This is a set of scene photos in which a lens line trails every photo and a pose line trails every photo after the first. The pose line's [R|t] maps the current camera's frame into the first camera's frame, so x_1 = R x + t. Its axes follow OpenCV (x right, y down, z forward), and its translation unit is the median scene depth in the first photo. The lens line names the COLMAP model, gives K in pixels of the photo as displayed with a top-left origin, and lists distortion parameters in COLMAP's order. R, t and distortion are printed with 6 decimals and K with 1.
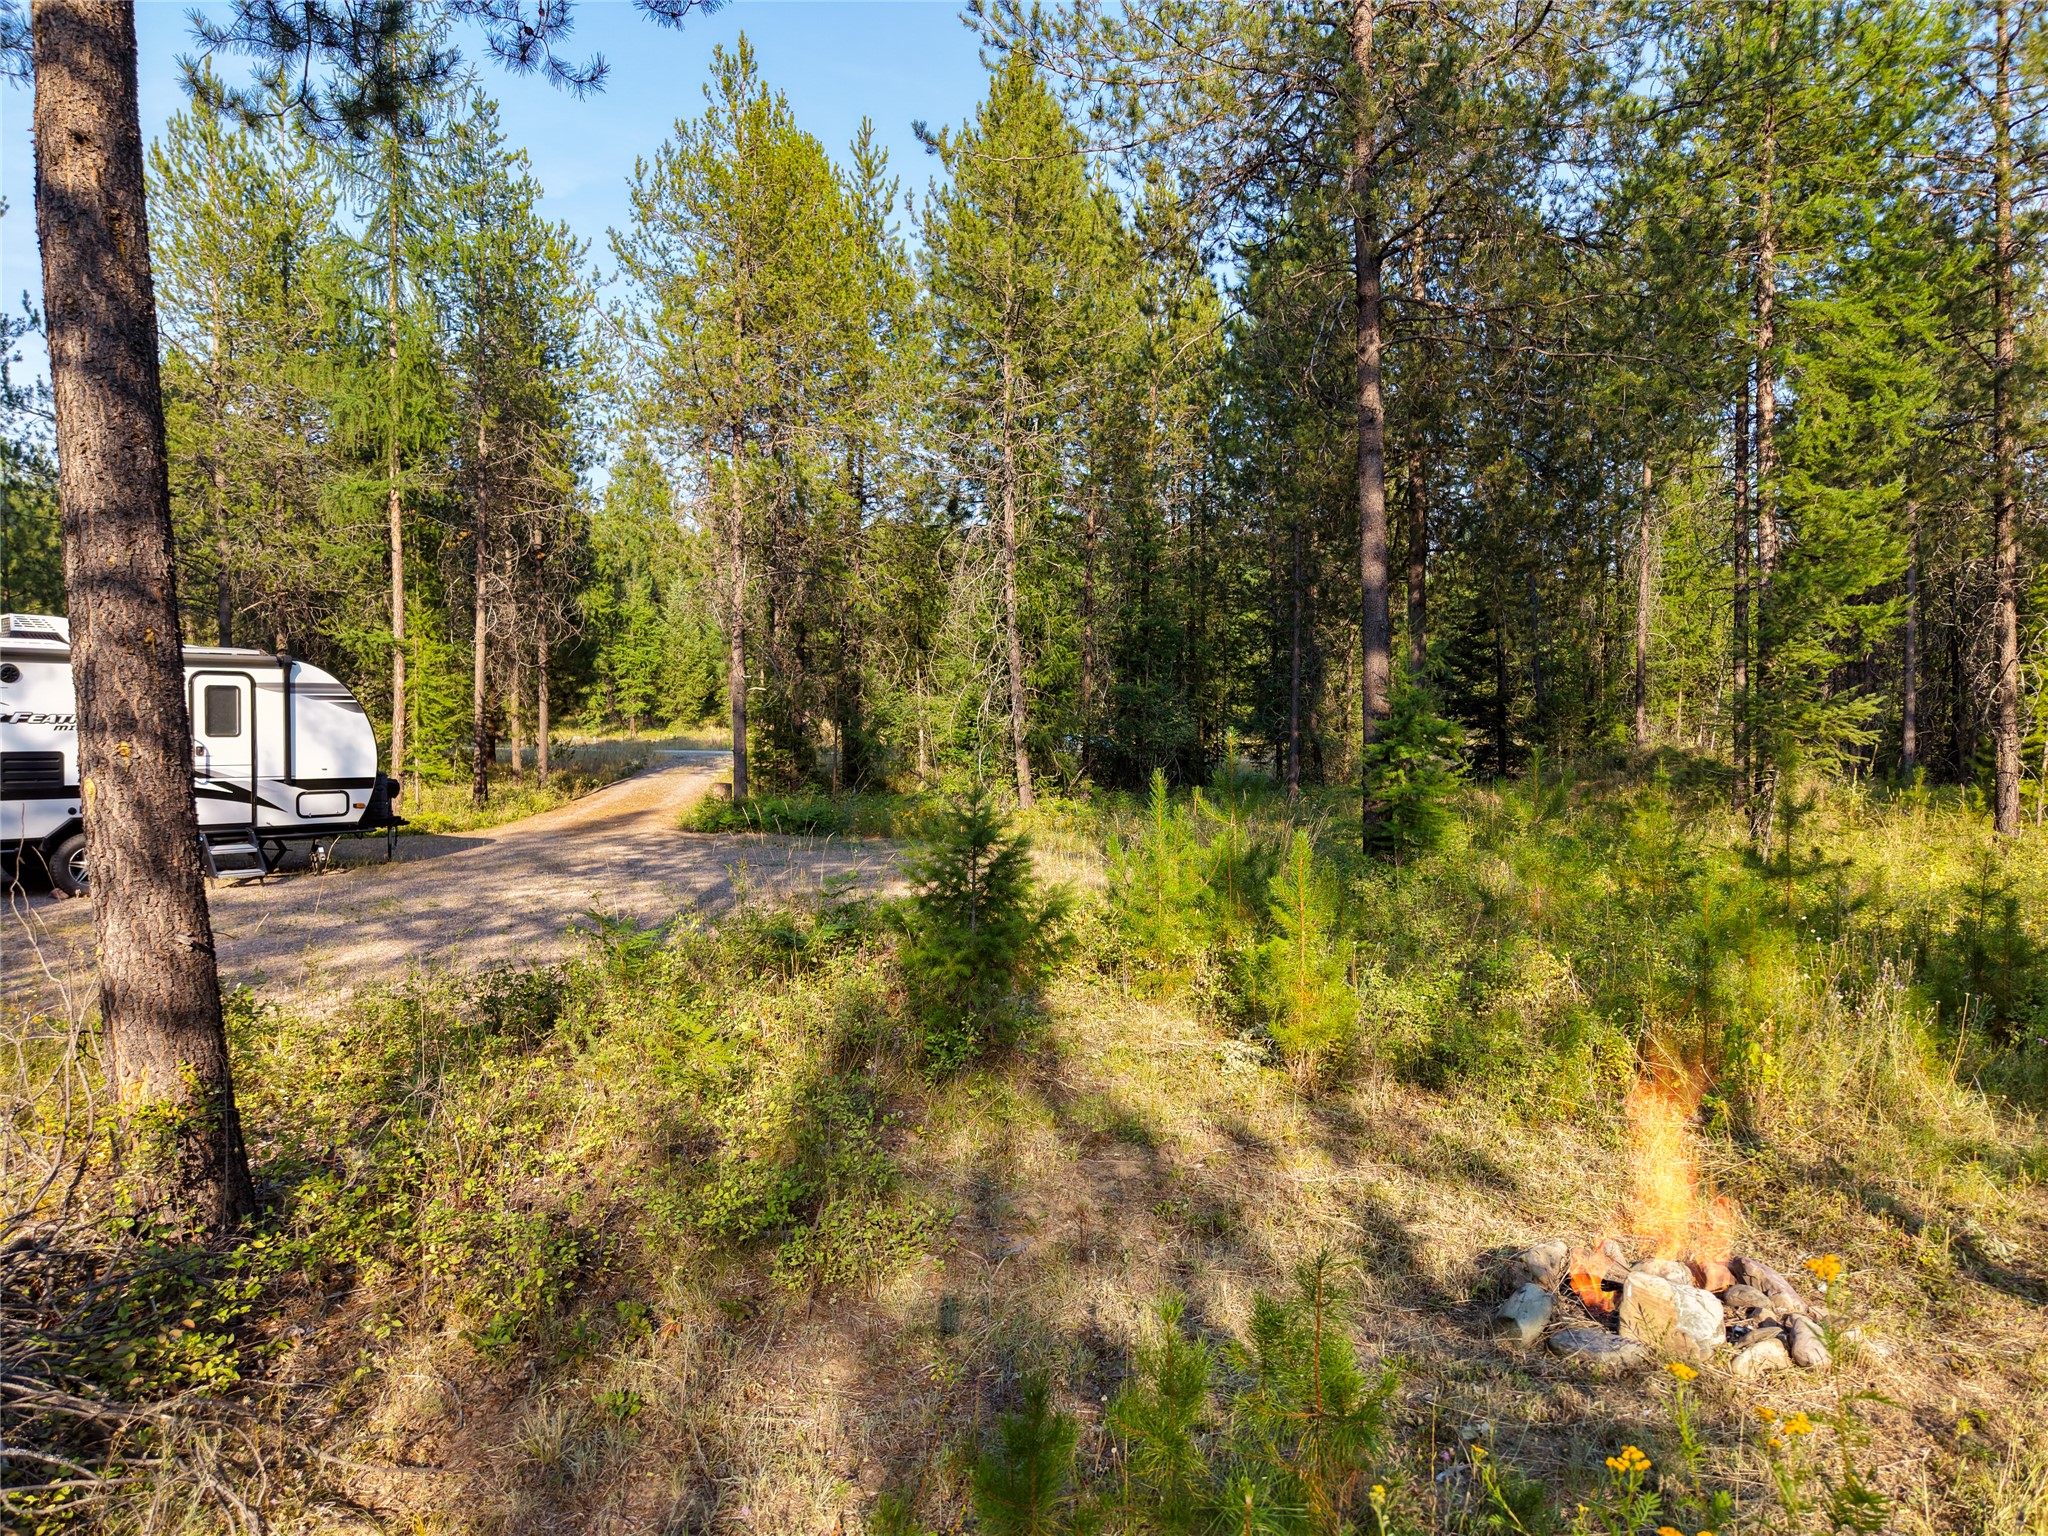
lens RADIAL K [[1385.1, 0, 1020.1], [0, 1385.1, 758.3], [0, 0, 1]] dist [0.087952, -0.097503]
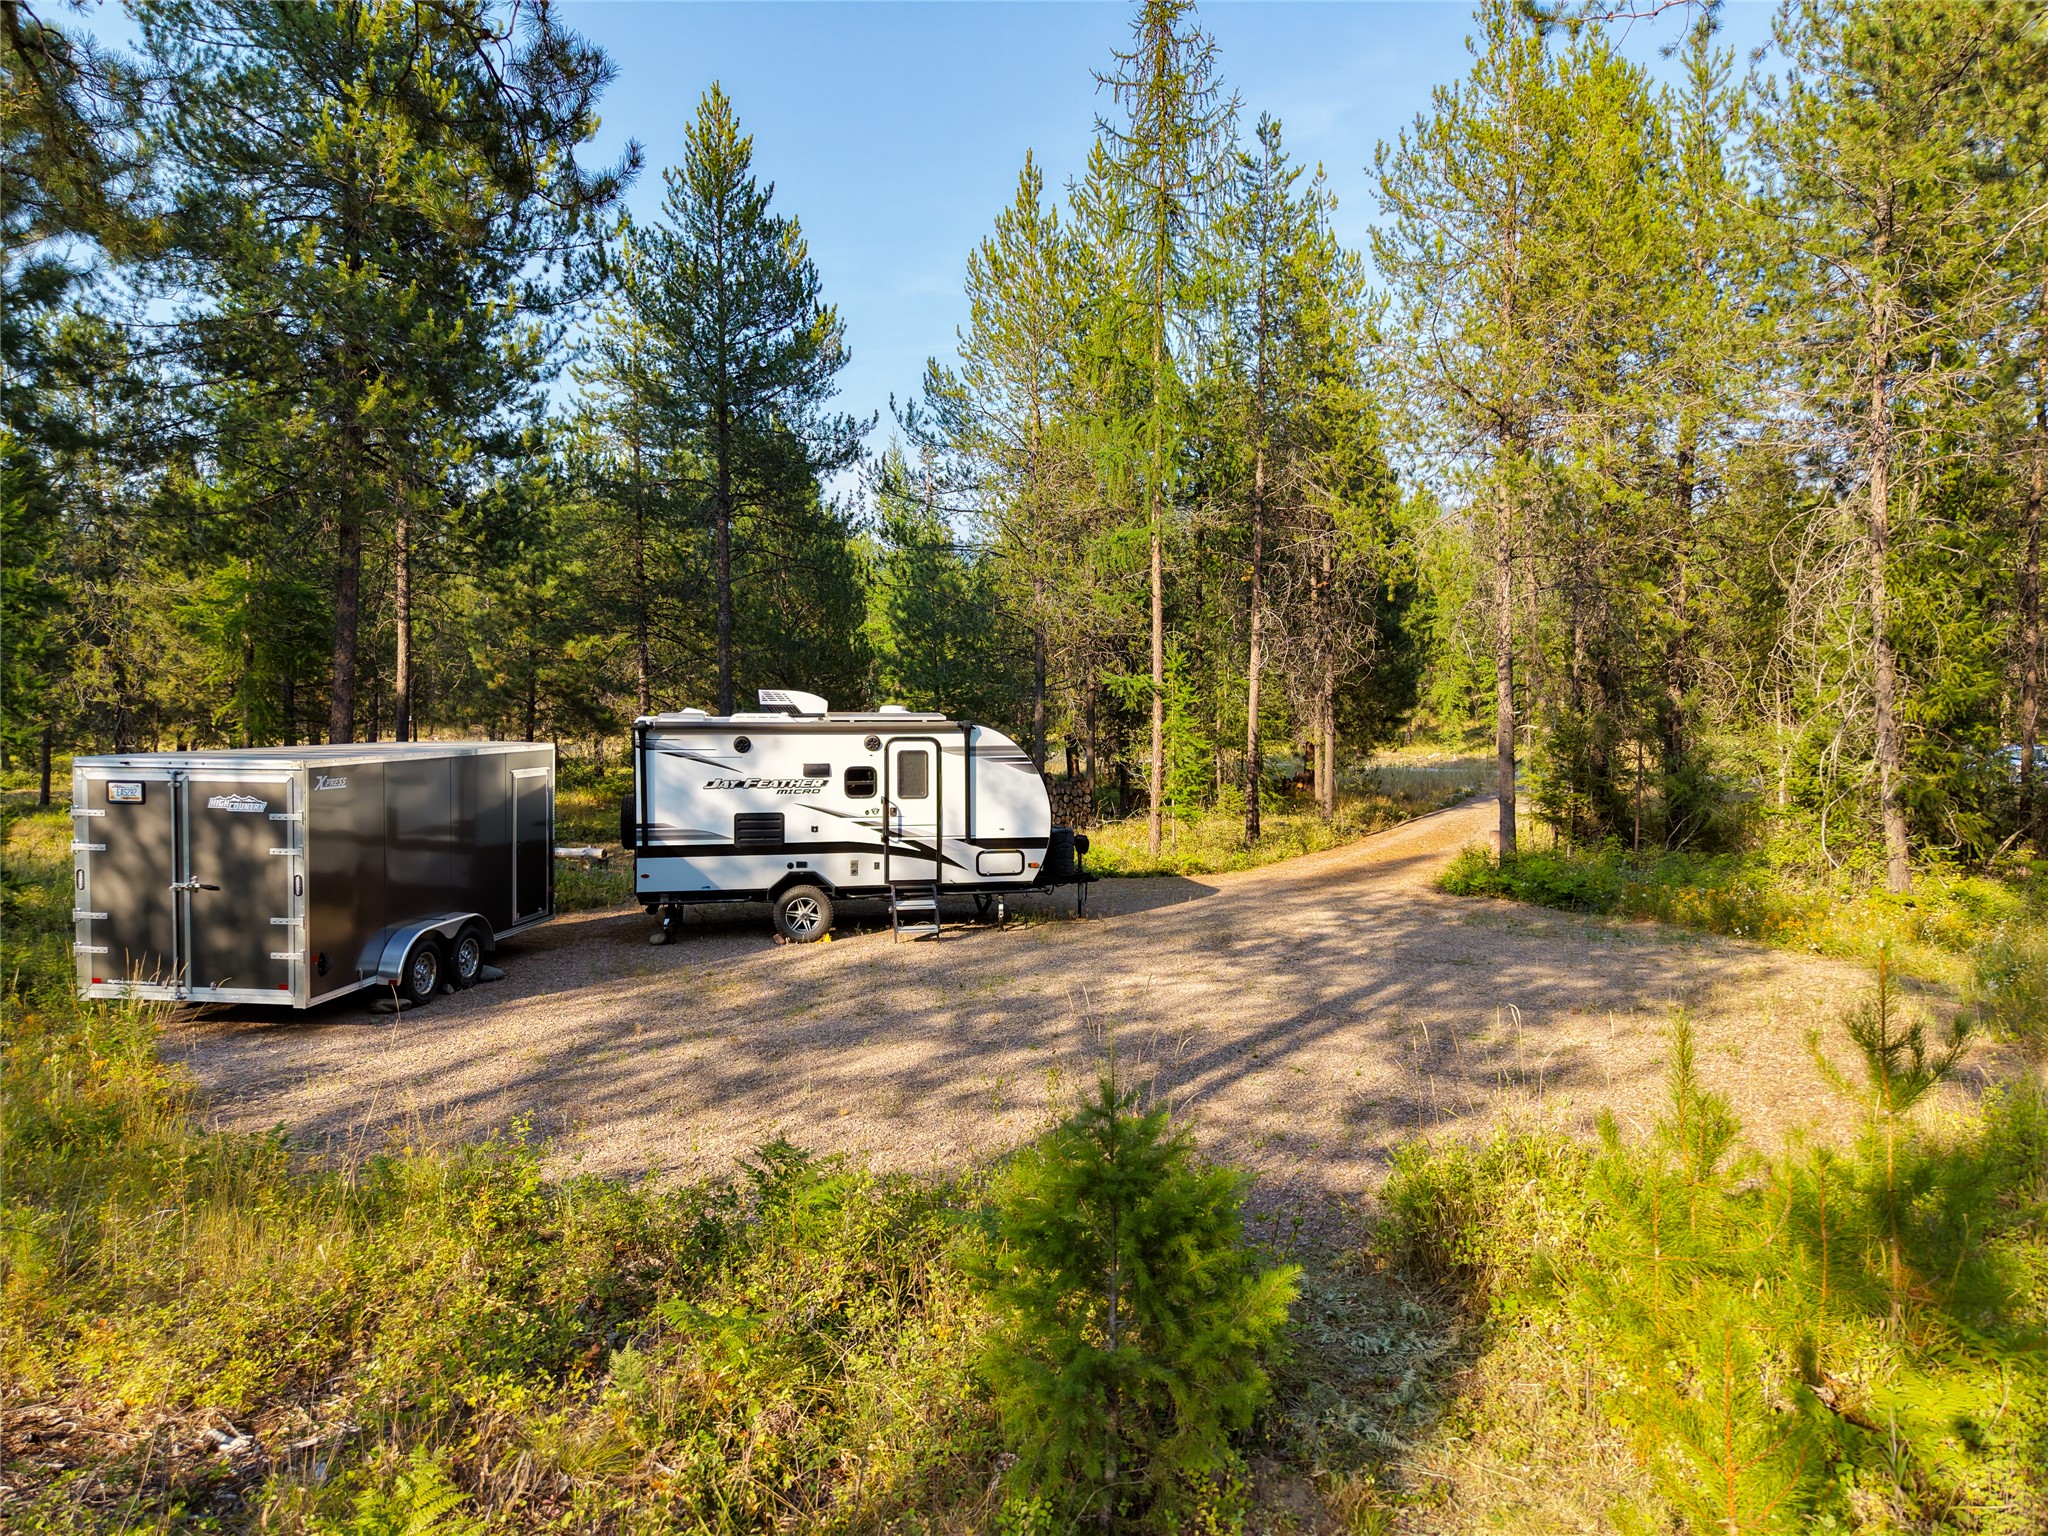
lens RADIAL K [[1385.1, 0, 1020.1], [0, 1385.1, 758.3], [0, 0, 1]] dist [0.087952, -0.097503]
pose [[0.797013, 0.010242, -0.603876, 0.087518], [-0.009592, 0.999945, 0.004299, -0.033385], [0.603887, 0.002366, 0.797067, 0.138375]]
